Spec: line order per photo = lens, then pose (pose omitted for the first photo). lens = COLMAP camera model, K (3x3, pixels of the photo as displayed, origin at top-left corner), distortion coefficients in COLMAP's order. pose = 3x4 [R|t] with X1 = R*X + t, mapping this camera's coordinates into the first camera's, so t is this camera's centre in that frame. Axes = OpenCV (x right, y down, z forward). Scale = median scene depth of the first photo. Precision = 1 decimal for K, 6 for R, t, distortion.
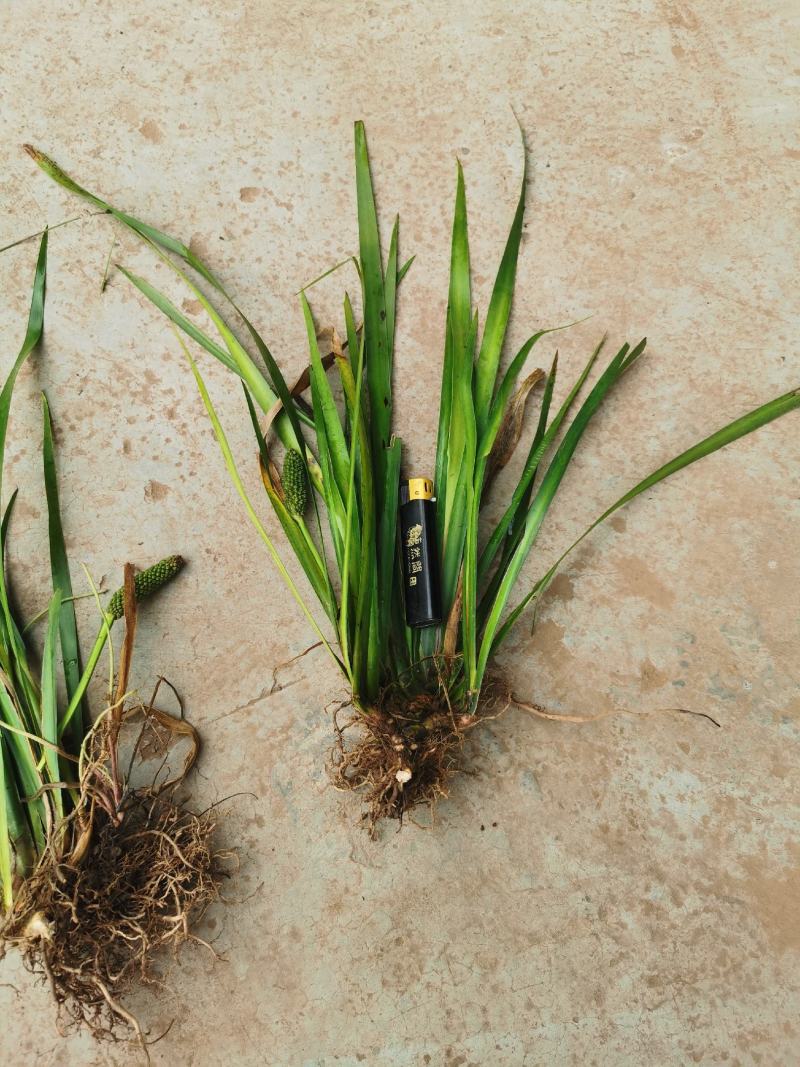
lens RADIAL K [[882.8, 0, 405.9], [0, 882.8, 533.5], [0, 0, 1]] dist [0.058066, -0.104382]
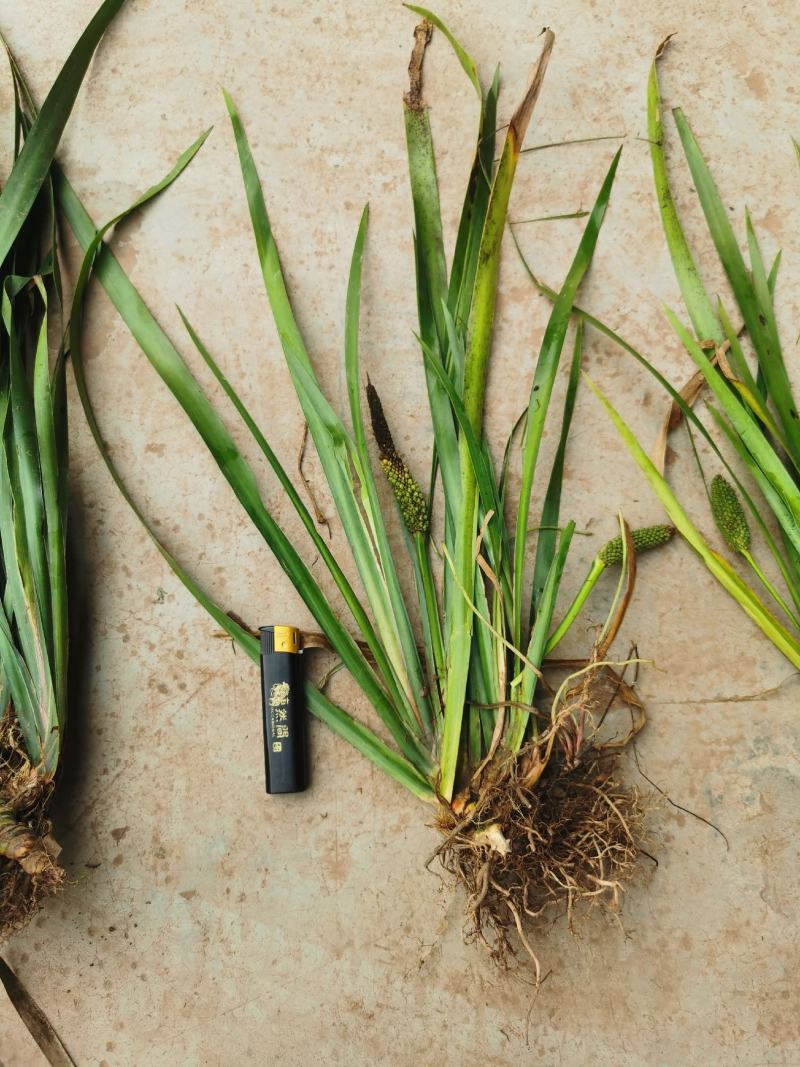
lens RADIAL K [[882.8, 0, 409.6], [0, 882.8, 538.0], [0, 0, 1]] dist [0.058066, -0.104382]
pose [[0.916045, 0.379194, -0.130665, -0.421916], [-0.369976, 0.924698, 0.089731, 0.059062], [0.154851, -0.033855, 0.987358, -0.003448]]
